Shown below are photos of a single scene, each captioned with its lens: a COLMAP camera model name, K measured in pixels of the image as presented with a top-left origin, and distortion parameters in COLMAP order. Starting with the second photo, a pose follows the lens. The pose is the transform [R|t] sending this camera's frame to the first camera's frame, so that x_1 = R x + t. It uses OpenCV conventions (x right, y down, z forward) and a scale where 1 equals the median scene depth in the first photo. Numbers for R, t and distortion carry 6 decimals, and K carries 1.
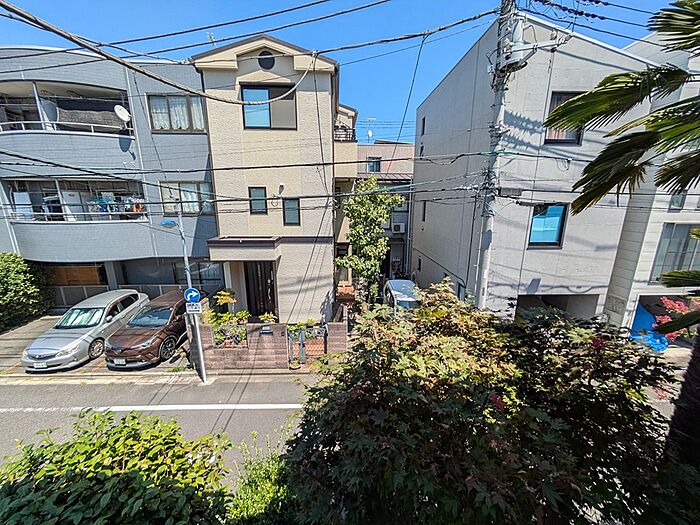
lens RADIAL K [[276.7, 0, 348.9], [0, 276.7, 263.5], [0, 0, 1]] dist [0.001000, 0.000402]
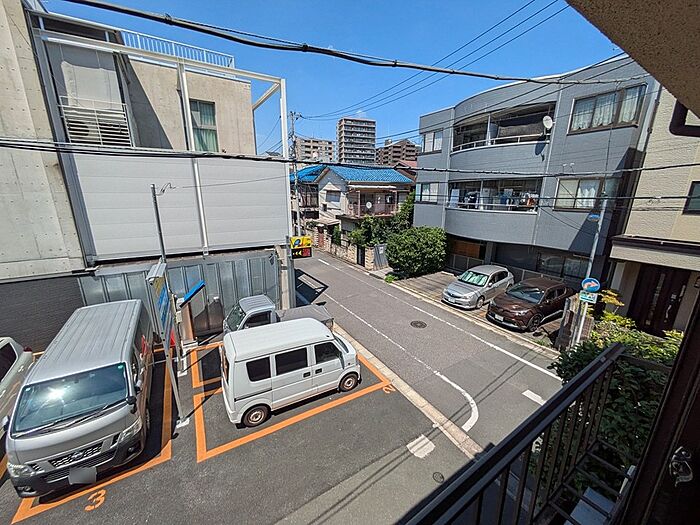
lens RADIAL K [[276.7, 0, 348.9], [0, 276.7, 263.5], [0, 0, 1]] dist [0.001000, 0.000402]
pose [[0.504652, 0.220105, -0.834794, -0.121773], [-0.203994, 0.969974, 0.132429, 0.063759], [0.838876, 0.103463, 0.534399, -0.289587]]
